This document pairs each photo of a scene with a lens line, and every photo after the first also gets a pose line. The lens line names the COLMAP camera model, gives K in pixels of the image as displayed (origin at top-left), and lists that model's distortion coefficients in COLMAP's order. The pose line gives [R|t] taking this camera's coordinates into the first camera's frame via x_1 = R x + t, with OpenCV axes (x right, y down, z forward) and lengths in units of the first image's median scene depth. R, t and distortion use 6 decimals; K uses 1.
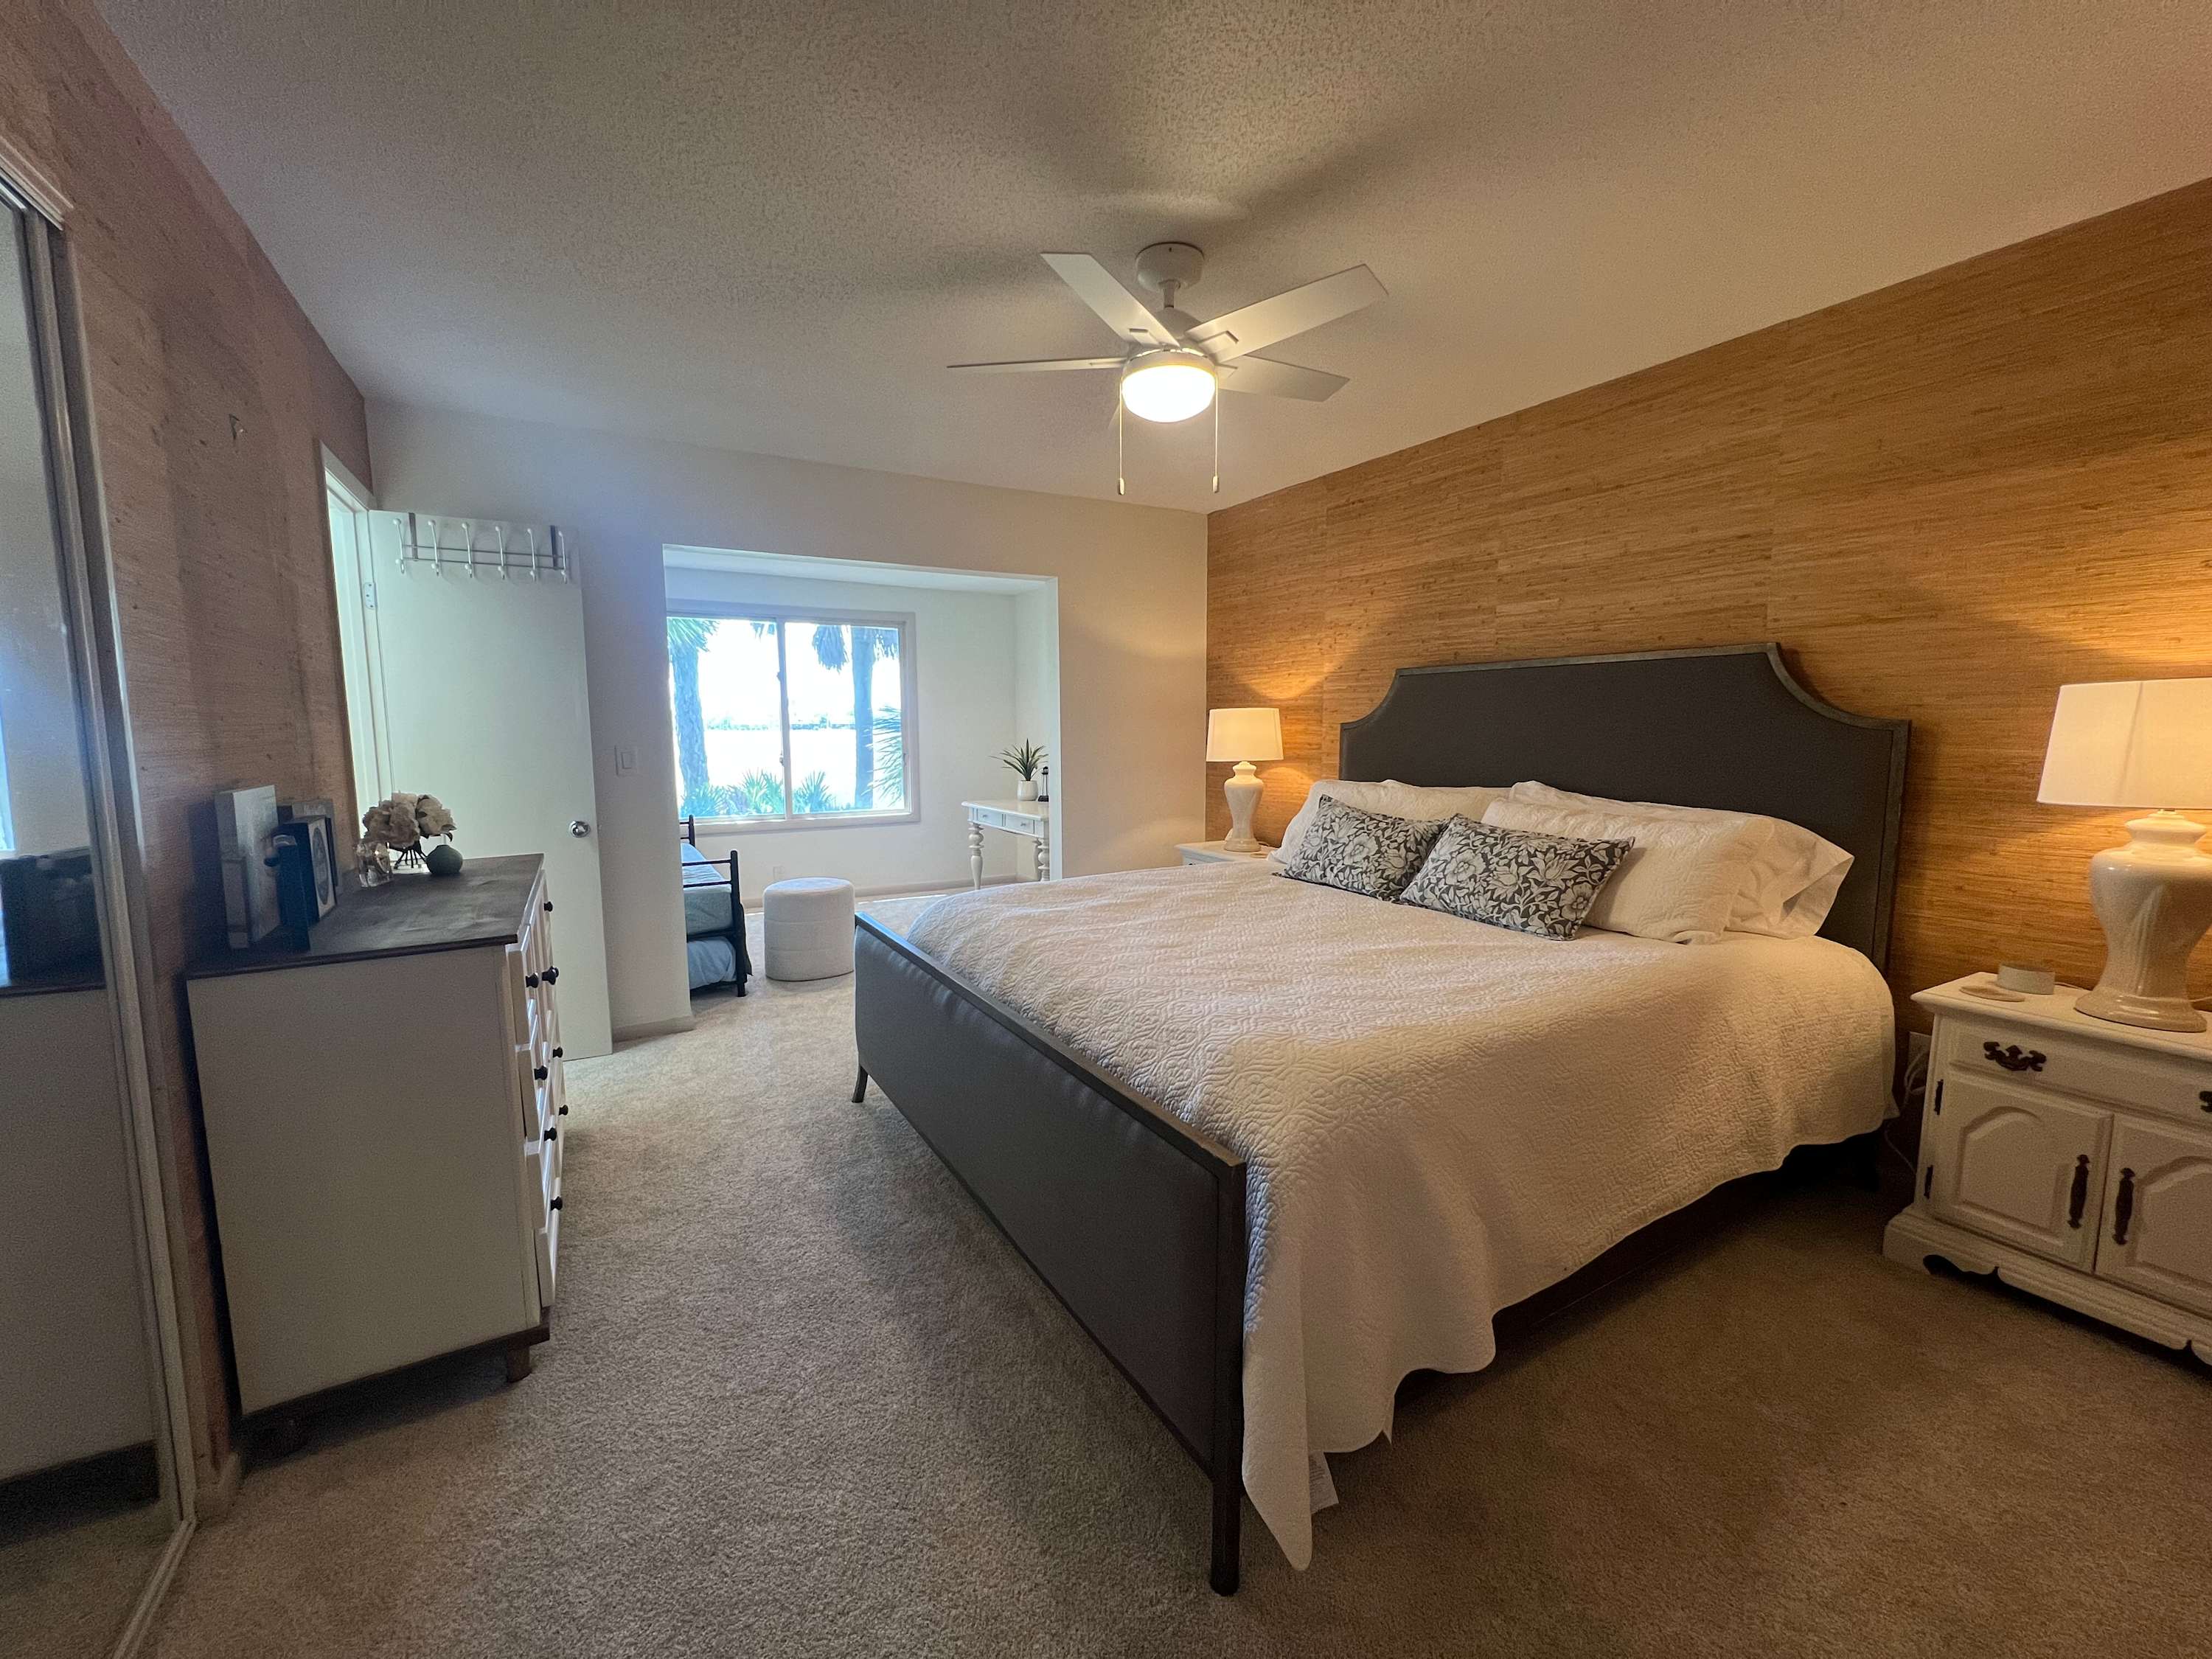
lens RADIAL K [[891.7, 0, 1103.3], [0, 891.7, 827.2], [0, 0, 1]] dist [0.001069, 0.000000]
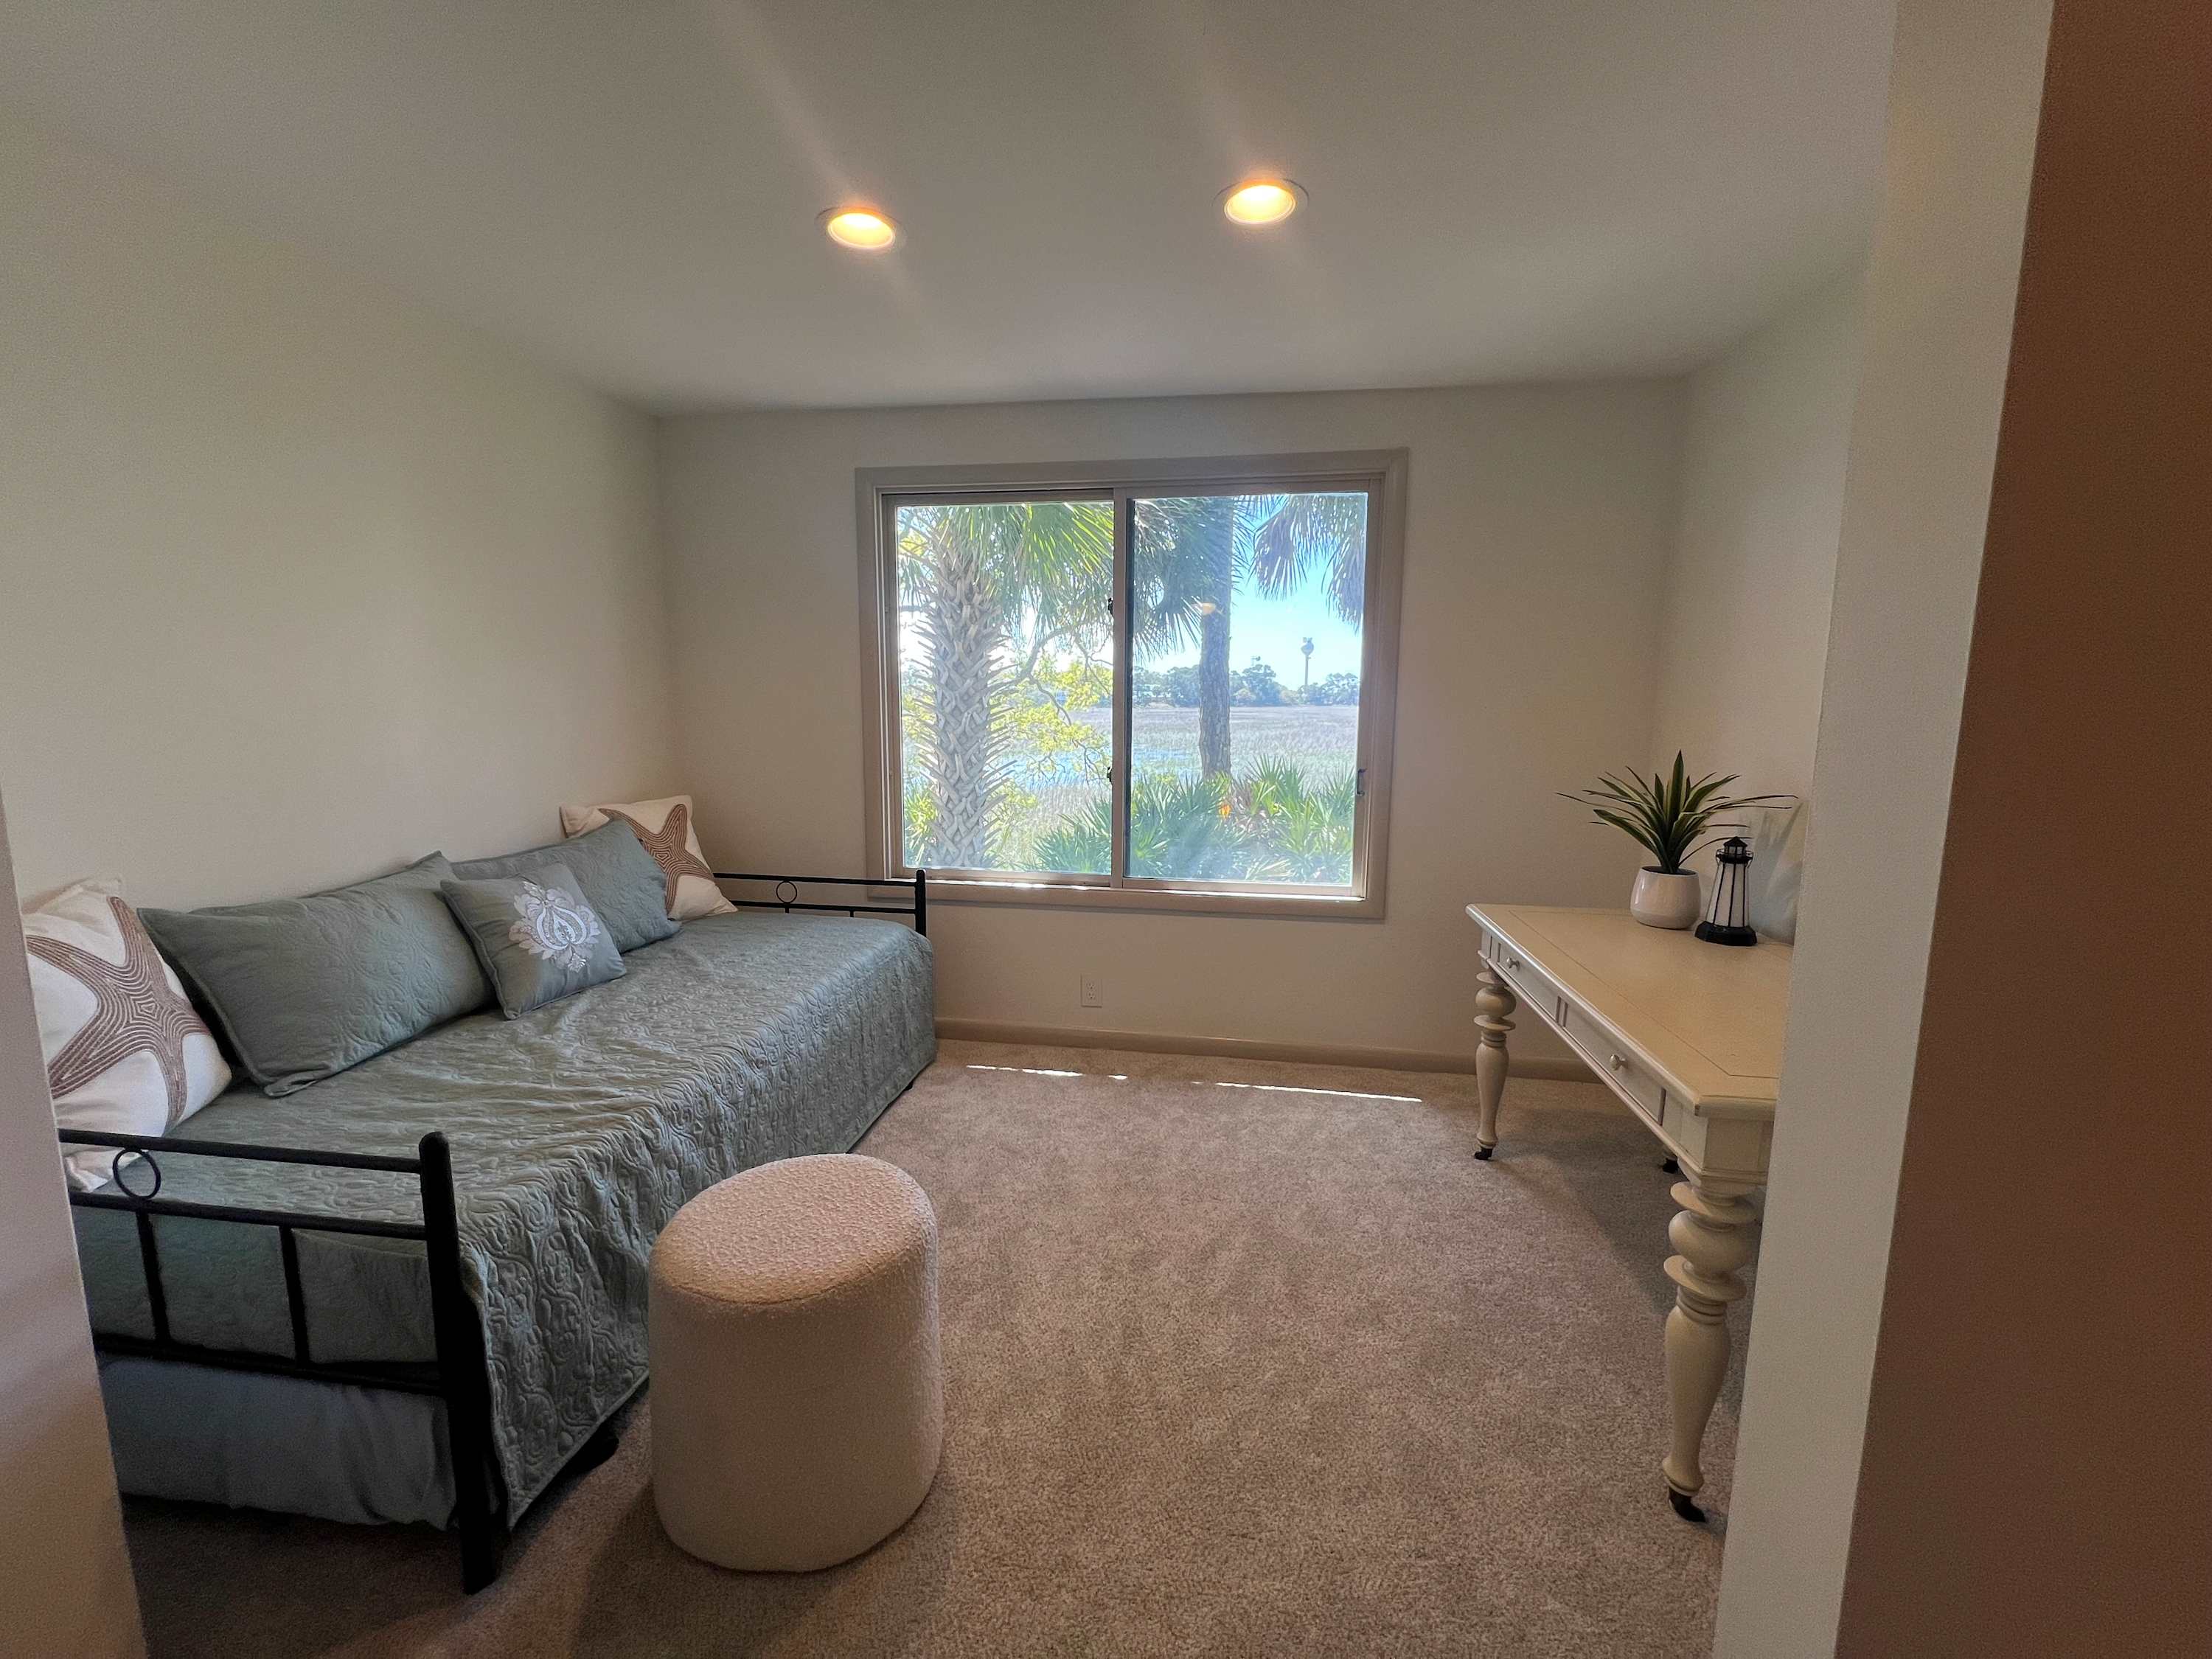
lens RADIAL K [[891.7, 0, 1109.6], [0, 891.7, 817.6], [0, 0, 1]] dist [0.001069, 0.000000]
pose [[0.784714, 0.091941, -0.613002, -0.068087], [-0.081772, 0.995650, 0.044654, -0.109486], [0.614441, 0.015086, 0.788819, 0.905739]]
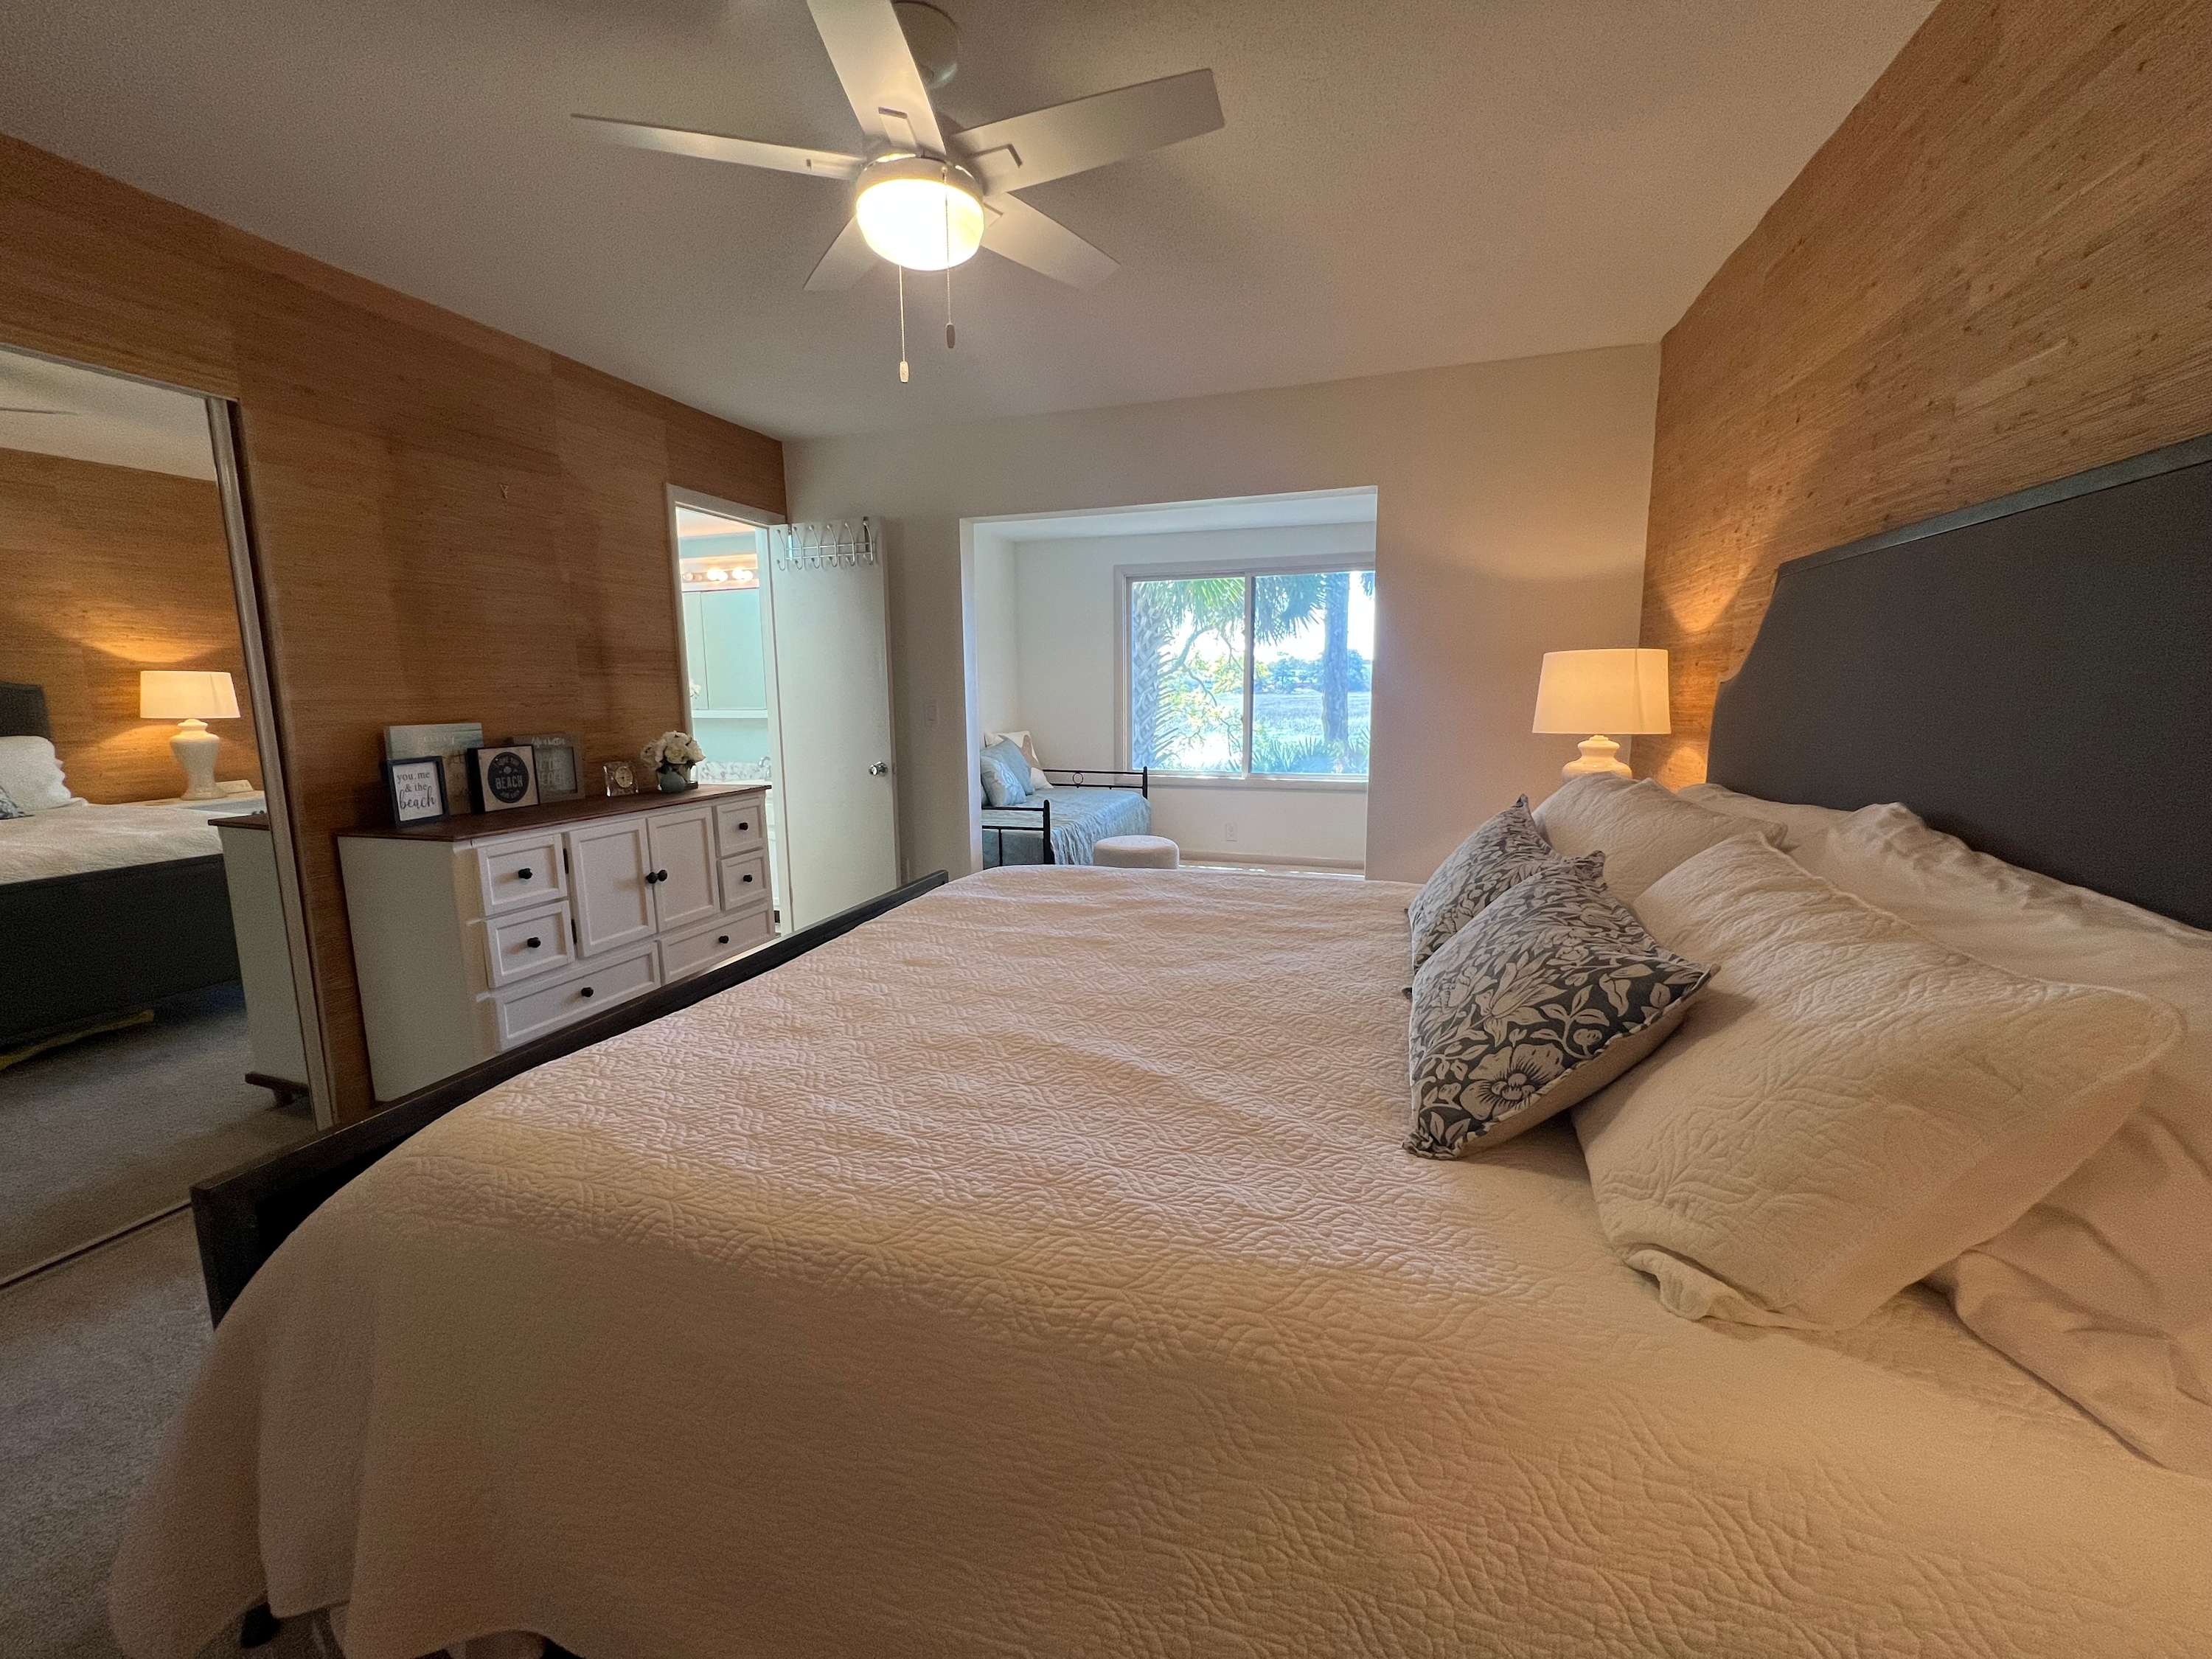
lens RADIAL K [[891.7, 0, 1097.0], [0, 891.7, 821.7], [0, 0, 1]] dist [0.001069, 0.000000]
pose [[0.667648, 0.109890, -0.736322, 0.413486], [-0.078998, 0.993919, 0.076704, -0.034669], [0.740274, 0.006957, 0.672270, 0.329872]]
